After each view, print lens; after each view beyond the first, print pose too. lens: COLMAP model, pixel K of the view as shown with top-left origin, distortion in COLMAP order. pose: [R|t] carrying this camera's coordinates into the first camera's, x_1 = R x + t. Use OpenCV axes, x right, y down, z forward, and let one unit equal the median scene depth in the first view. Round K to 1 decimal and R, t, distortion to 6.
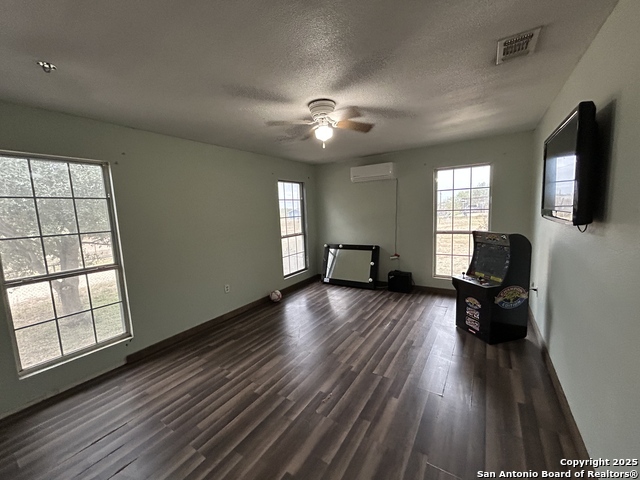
lens RADIAL K [[255.4, 0, 316.6], [0, 255.4, 236.9], [0, 0, 1]] dist [-0.001239, -0.000042]
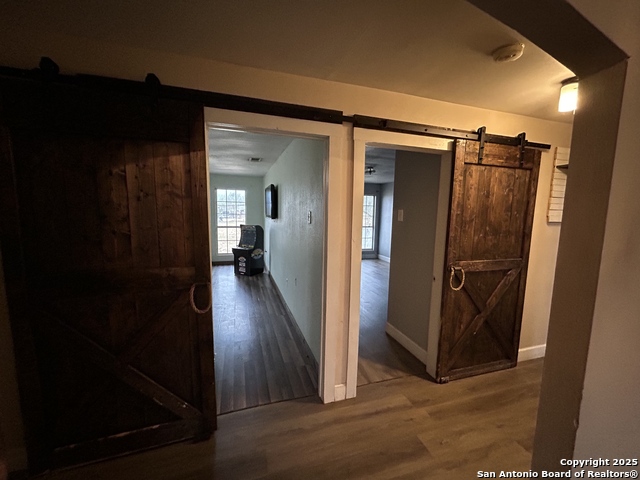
lens RADIAL K [[255.4, 0, 317.9], [0, 255.4, 240.7], [0, 0, 1]] dist [-0.001239, -0.000042]
pose [[0.628162, -0.037931, 0.777157, -0.607532], [0.037894, 0.999117, 0.018135, 0.099282], [-0.777159, 0.018058, 0.629045, -0.781922]]
